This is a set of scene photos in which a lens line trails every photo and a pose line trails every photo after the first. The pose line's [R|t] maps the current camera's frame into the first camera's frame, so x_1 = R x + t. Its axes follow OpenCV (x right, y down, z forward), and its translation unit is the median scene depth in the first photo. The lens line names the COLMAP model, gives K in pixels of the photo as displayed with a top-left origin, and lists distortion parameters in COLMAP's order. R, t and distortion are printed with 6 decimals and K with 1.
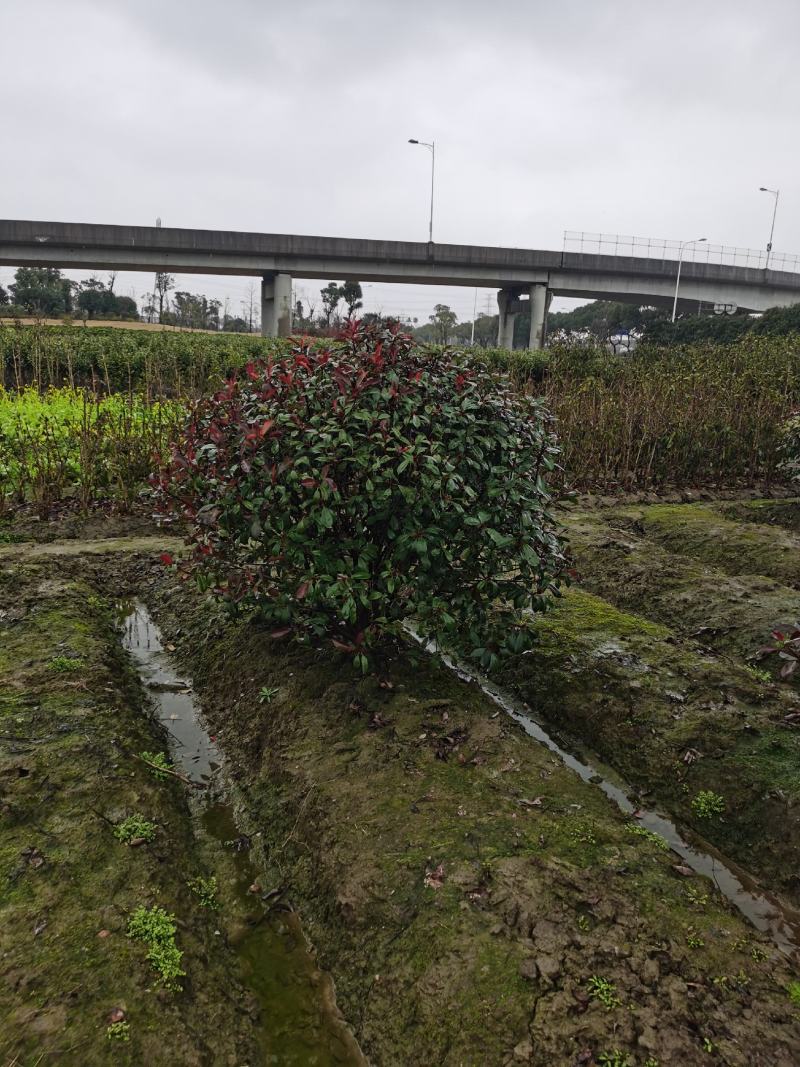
lens RADIAL K [[817.0, 0, 395.2], [0, 817.0, 529.6], [0, 0, 1]] dist [0.068698, -0.082447]
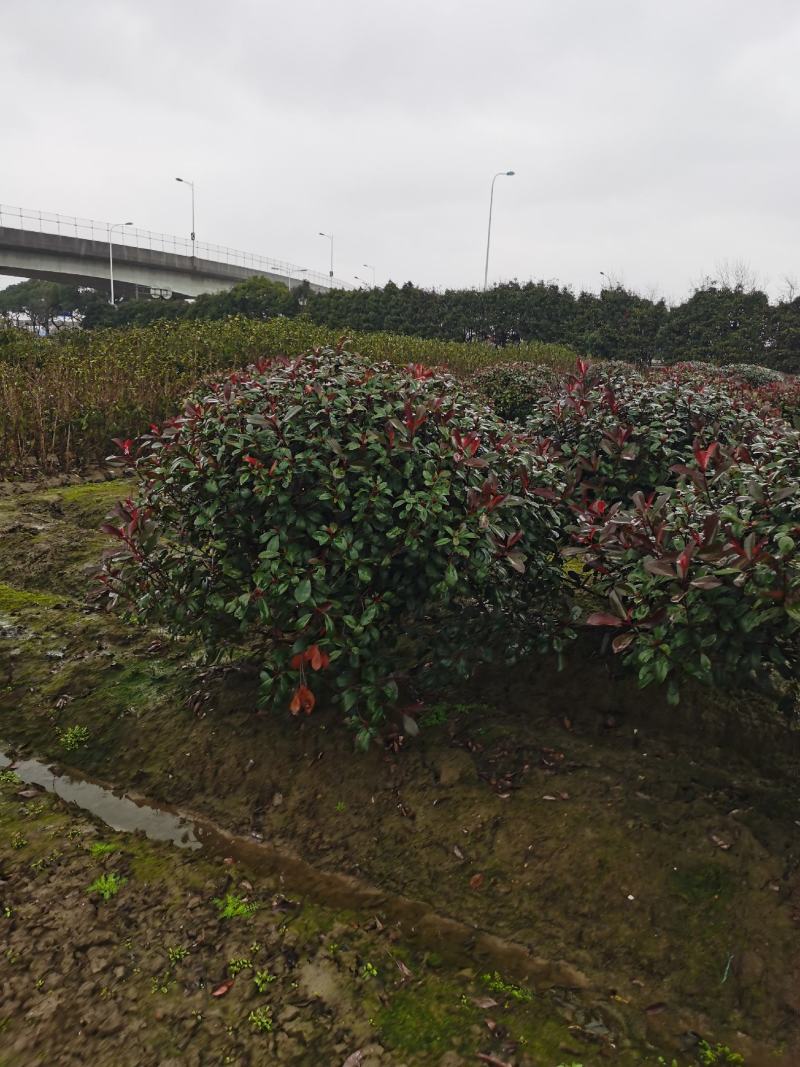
lens RADIAL K [[817.0, 0, 395.2], [0, 817.0, 529.6], [0, 0, 1]] dist [0.068698, -0.082447]
pose [[0.809664, -0.136688, 0.570755, 0.065626], [0.125242, 0.990340, 0.059507, 0.018916], [-0.573375, 0.023302, 0.818962, -0.101428]]
